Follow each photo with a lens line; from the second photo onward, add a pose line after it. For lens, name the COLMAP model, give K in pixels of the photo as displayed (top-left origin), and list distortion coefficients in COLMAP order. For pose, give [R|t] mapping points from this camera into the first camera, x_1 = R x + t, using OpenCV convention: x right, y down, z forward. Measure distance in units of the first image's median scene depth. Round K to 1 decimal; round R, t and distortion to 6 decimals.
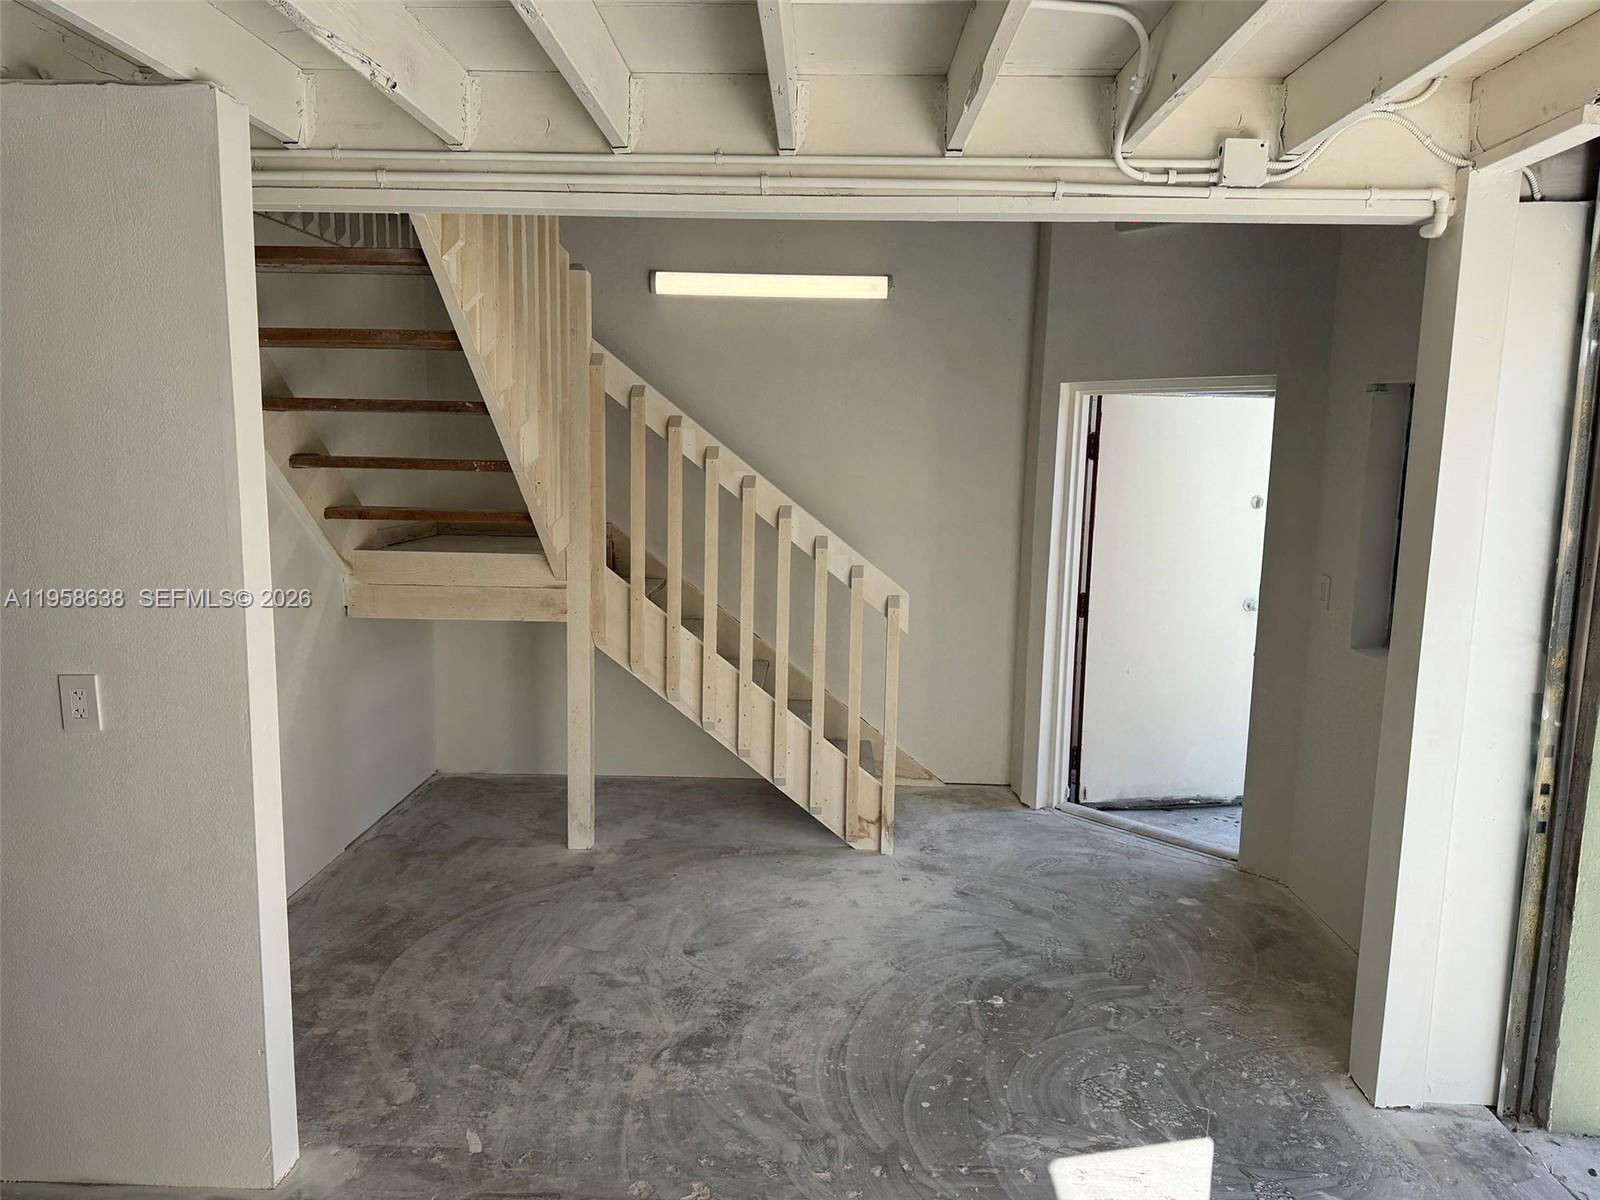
lens RADIAL K [[1119.6, 0, 786.8], [0, 1119.6, 593.0], [0, 0, 1]] dist [0.046878, -0.049664]
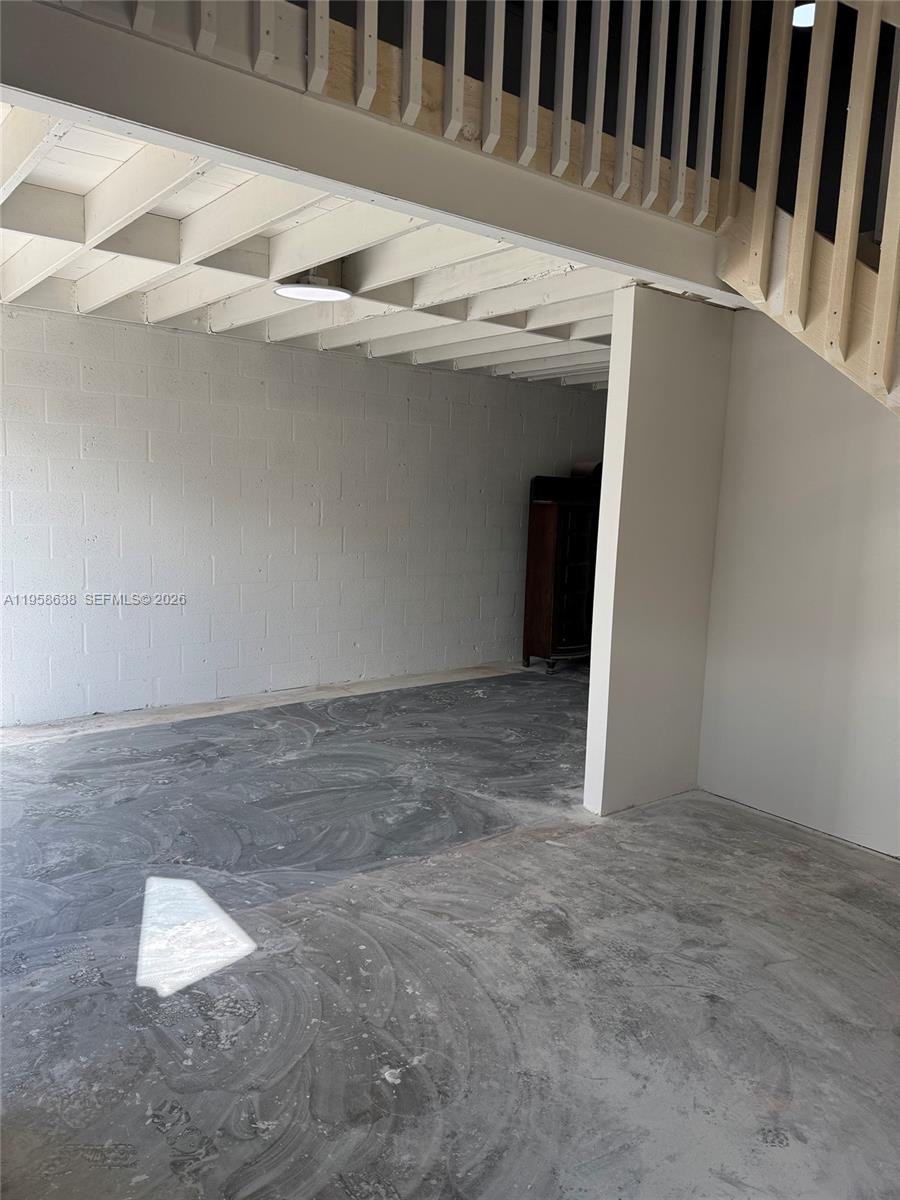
lens RADIAL K [[839.7, 0, 447.5], [0, 839.7, 599.0], [0, 0, 1]] dist [0.046878, -0.049664]
pose [[-0.757485, 0.044034, -0.651366, 0.535300], [-0.138791, 0.964054, 0.226575, -0.118607], [0.637929, 0.262031, -0.724145, 1.360741]]
